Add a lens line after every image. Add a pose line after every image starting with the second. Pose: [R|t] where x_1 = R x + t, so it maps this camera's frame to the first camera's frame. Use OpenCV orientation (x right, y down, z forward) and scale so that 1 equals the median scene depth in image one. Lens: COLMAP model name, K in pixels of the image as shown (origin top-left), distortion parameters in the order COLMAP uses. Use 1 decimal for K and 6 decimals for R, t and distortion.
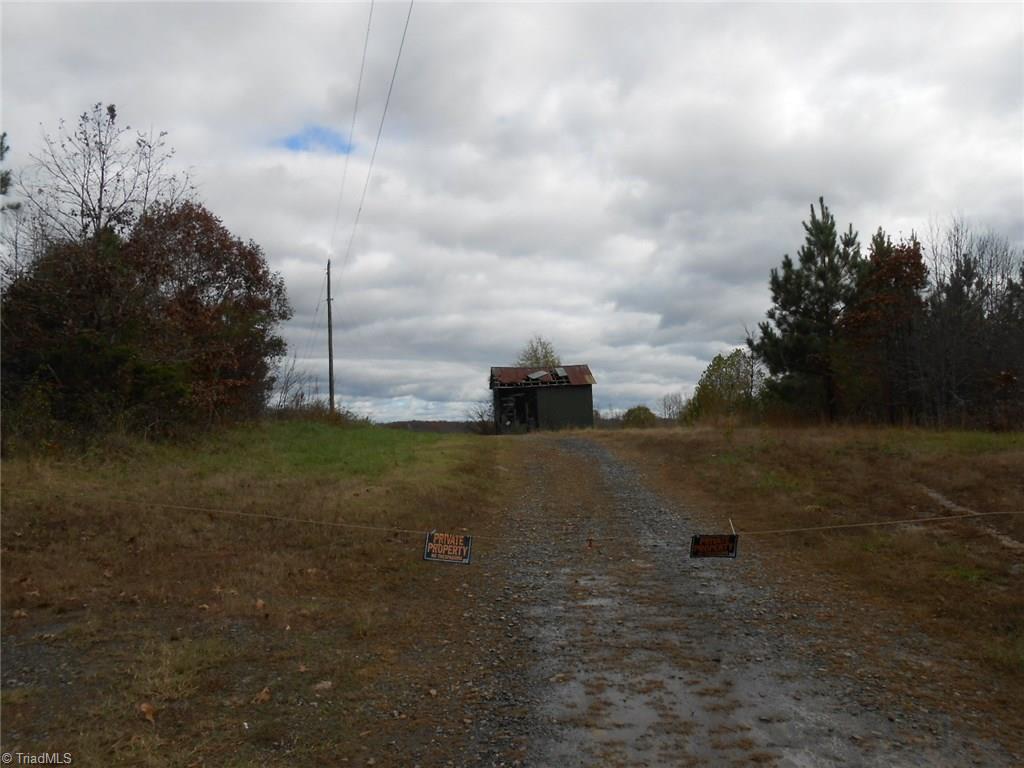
lens RADIAL K [[797.5, 0, 512.0], [0, 797.5, 384.0], [0, 0, 1]] dist [-0.042850, 0.066747]
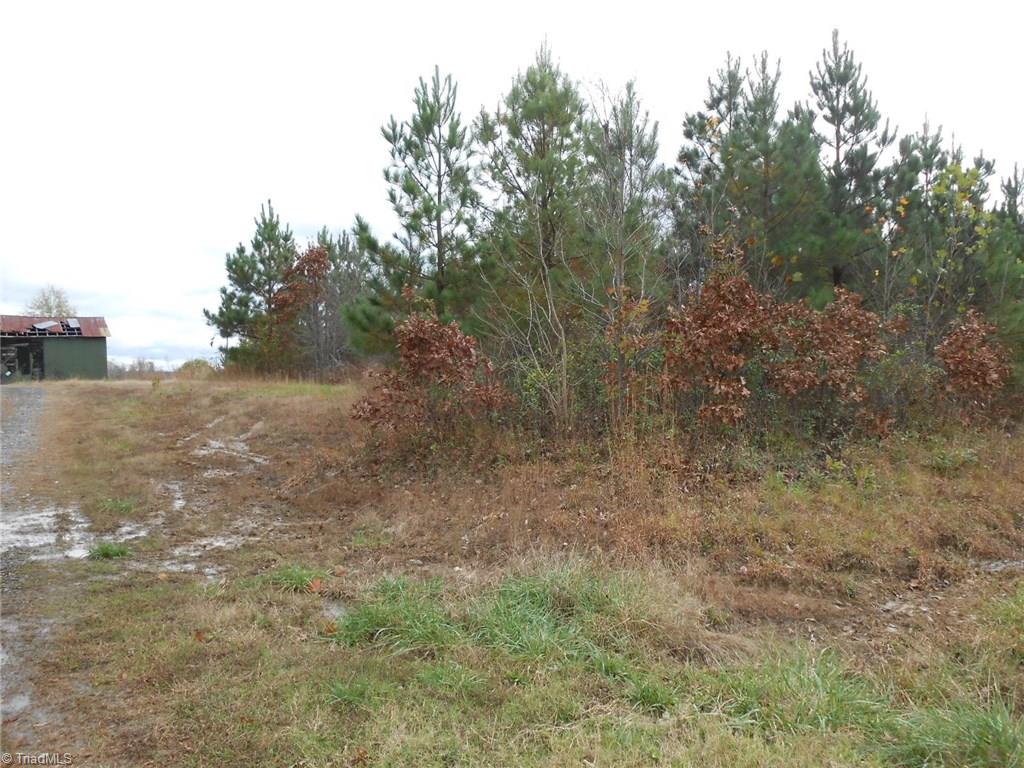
lens RADIAL K [[797.5, 0, 512.0], [0, 797.5, 384.0], [0, 0, 1]] dist [-0.042850, 0.066747]
pose [[0.864427, 0.010543, 0.502648, 0.040462], [-0.039044, 0.998168, 0.046210, -0.006709], [-0.501240, -0.059570, 0.863256, -0.138018]]
